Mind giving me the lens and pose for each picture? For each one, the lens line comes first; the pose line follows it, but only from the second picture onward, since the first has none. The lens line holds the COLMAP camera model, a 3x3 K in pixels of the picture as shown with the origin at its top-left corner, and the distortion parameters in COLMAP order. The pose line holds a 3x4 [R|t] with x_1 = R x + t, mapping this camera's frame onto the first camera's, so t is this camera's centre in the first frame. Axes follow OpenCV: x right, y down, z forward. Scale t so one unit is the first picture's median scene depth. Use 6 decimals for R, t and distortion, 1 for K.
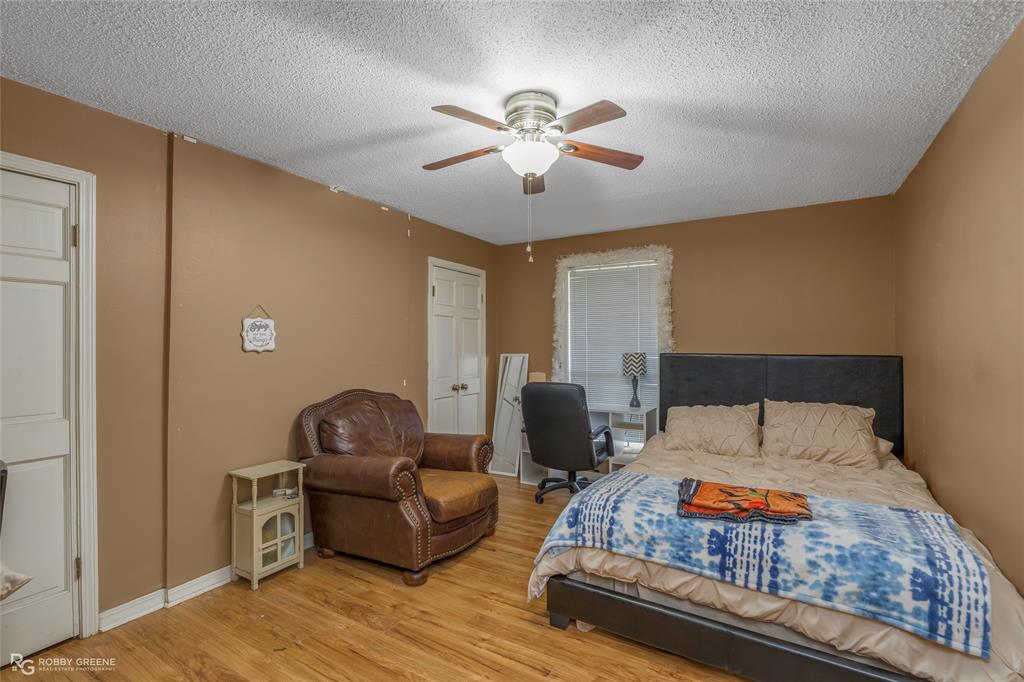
lens RADIAL K [[469.5, 0, 513.6], [0, 469.5, 342.1], [0, 0, 1]] dist [-0.005898, 0.002546]
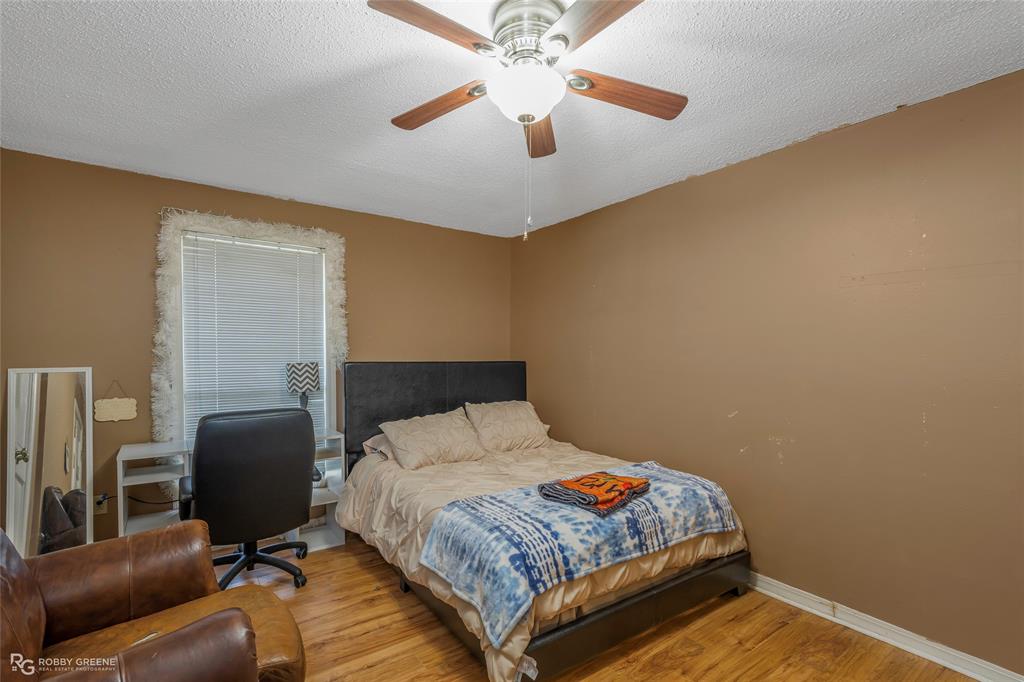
lens RADIAL K [[469.5, 0, 525.0], [0, 469.5, 362.0], [0, 0, 1]] dist [-0.005898, 0.002546]
pose [[0.391412, -0.013996, 0.920109, -0.680498], [-0.010226, 0.999756, 0.019557, 0.007027], [-0.920159, -0.017064, 0.391174, 0.762103]]
